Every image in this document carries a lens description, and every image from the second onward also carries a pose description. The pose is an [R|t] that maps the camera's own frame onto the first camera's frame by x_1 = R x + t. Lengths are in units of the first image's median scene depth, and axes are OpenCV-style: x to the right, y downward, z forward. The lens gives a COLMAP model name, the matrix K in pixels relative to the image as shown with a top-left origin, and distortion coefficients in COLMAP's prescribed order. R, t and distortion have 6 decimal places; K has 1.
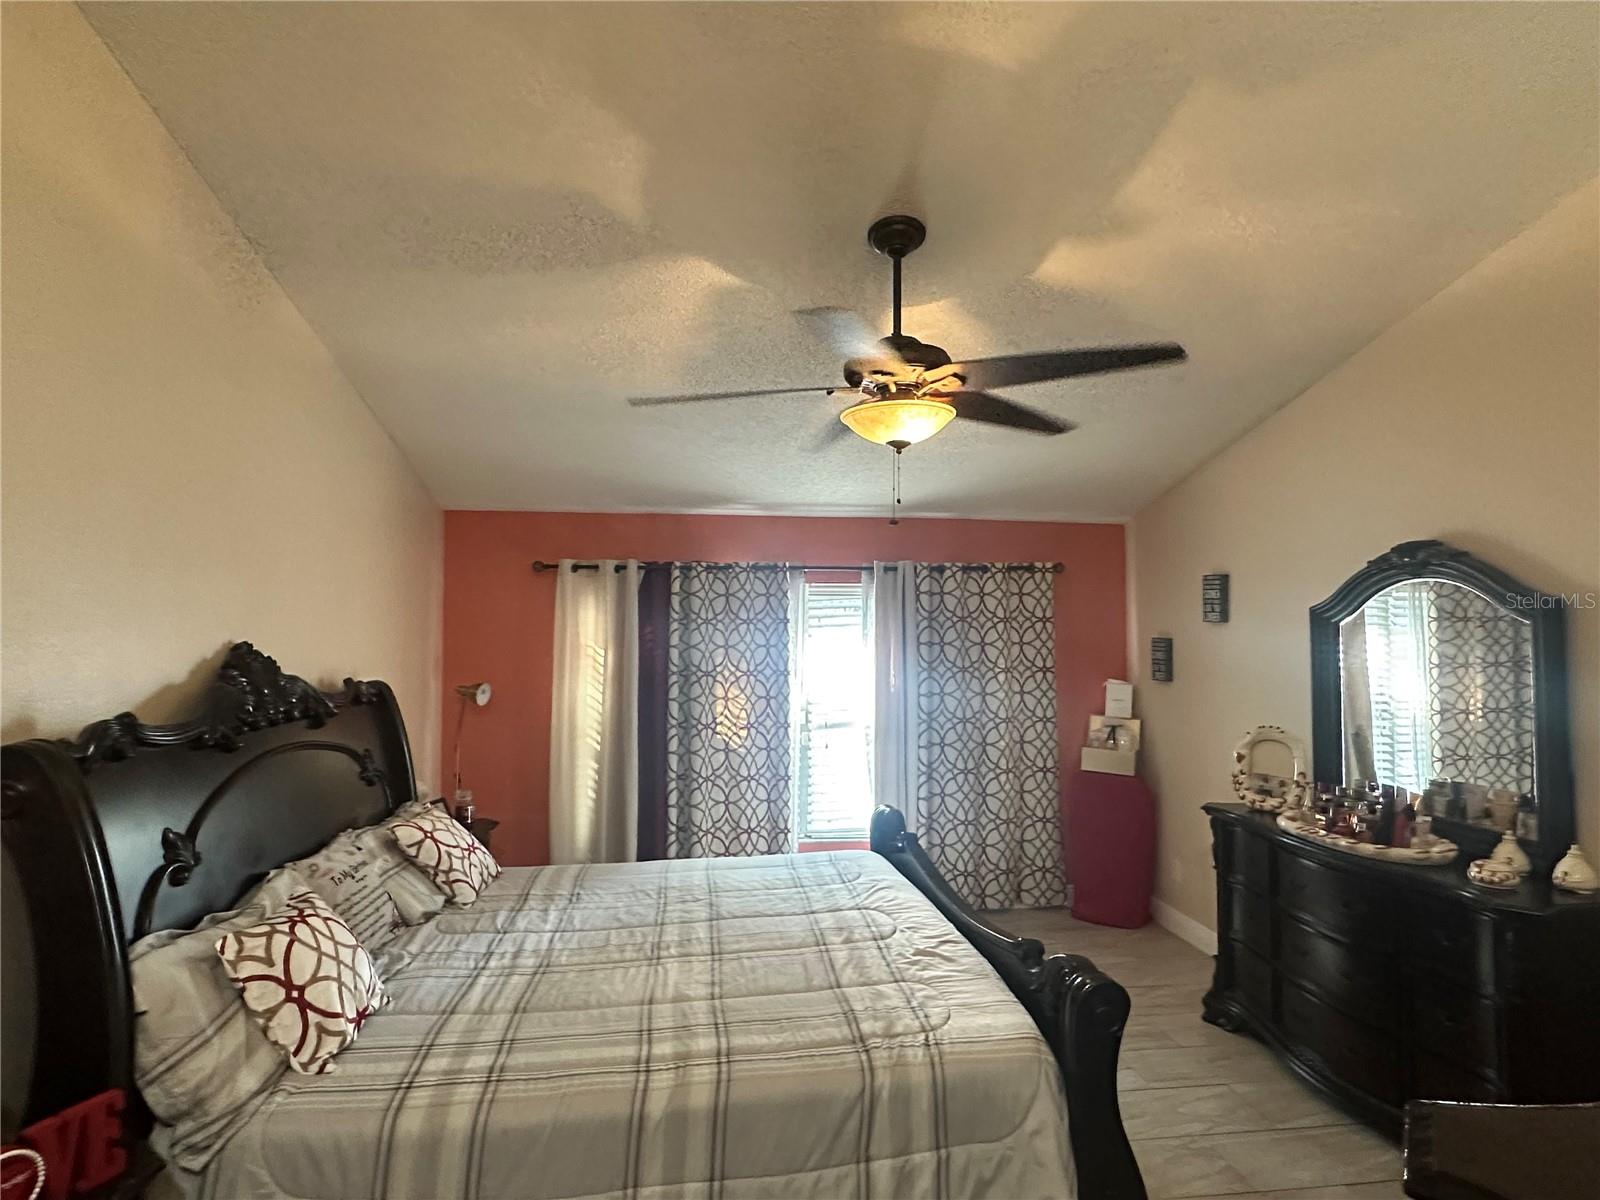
lens RADIAL K [[860.2, 0, 794.0], [0, 860.2, 613.9], [0, 0, 1]] dist [0.004157, -0.005133]
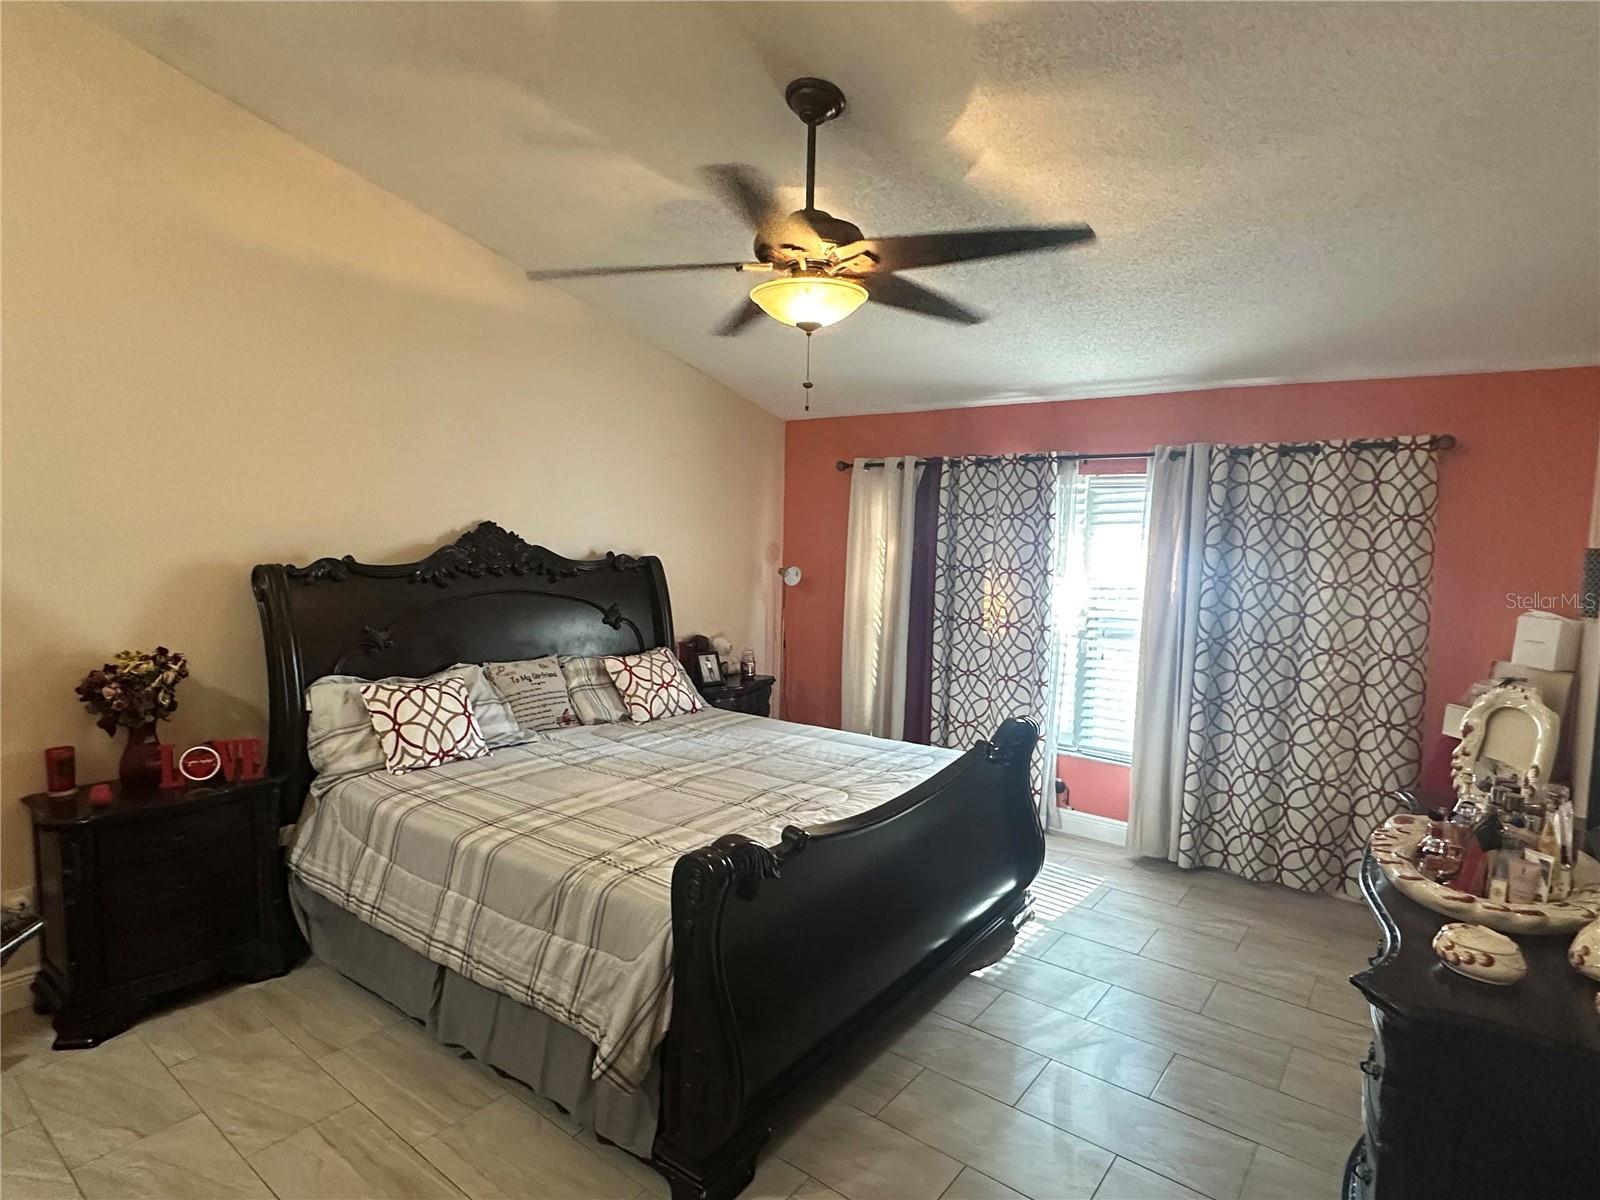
lens RADIAL K [[860.2, 0, 790.9], [0, 860.2, 591.5], [0, 0, 1]] dist [0.004157, -0.005133]
pose [[0.708841, 0.069030, -0.701982, 0.456966], [-0.006686, 0.995813, 0.091172, 0.006472], [0.705336, -0.059933, 0.706335, 0.147044]]
